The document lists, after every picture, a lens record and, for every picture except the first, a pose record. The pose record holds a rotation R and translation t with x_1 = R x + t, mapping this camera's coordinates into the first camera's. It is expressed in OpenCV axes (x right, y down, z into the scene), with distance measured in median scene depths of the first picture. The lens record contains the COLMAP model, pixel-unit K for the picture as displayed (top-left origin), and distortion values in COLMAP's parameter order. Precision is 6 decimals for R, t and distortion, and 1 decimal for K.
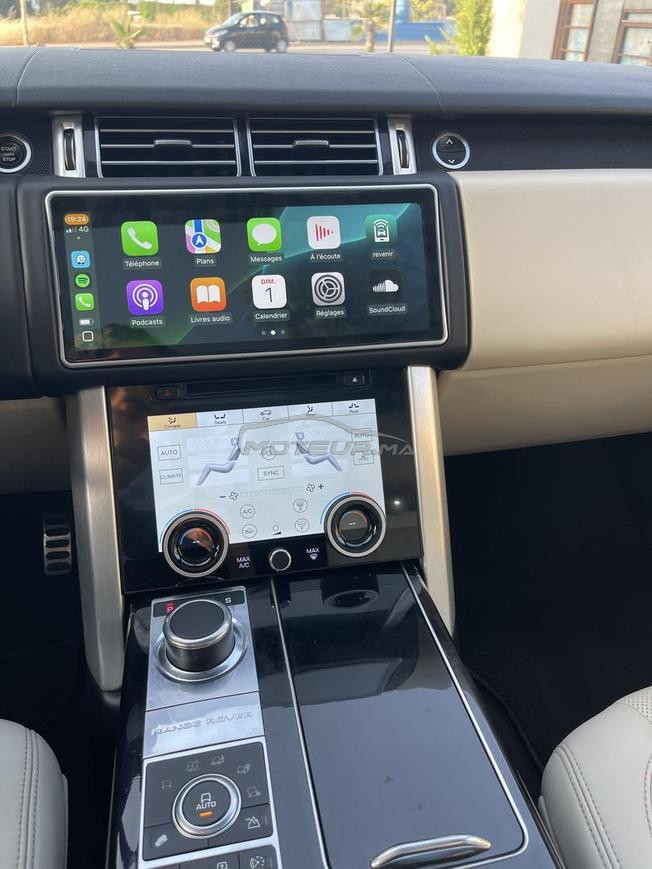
lens RADIAL K [[652.0, 0, 326.0], [0, 652.0, 434.5], [0, 0, 1]] dist [0.054790, -0.065094]
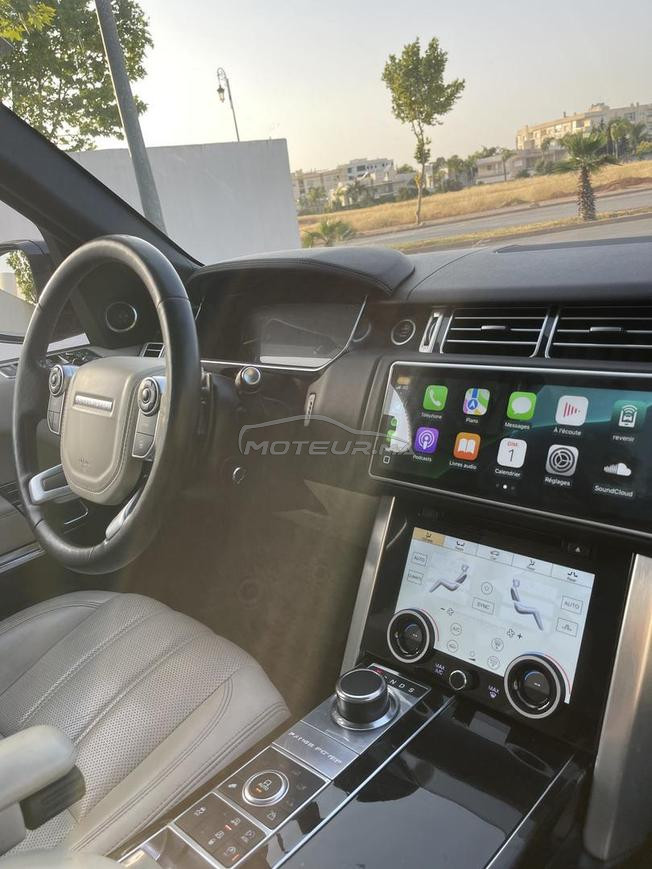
lens RADIAL K [[652.0, 0, 326.0], [0, 652.0, 434.5], [0, 0, 1]] dist [0.054790, -0.065094]
pose [[0.580723, 0.162233, -0.797772, 0.638817], [-0.284375, 0.958637, -0.012060, -0.139187], [0.762818, 0.233870, 0.602838, 0.033679]]
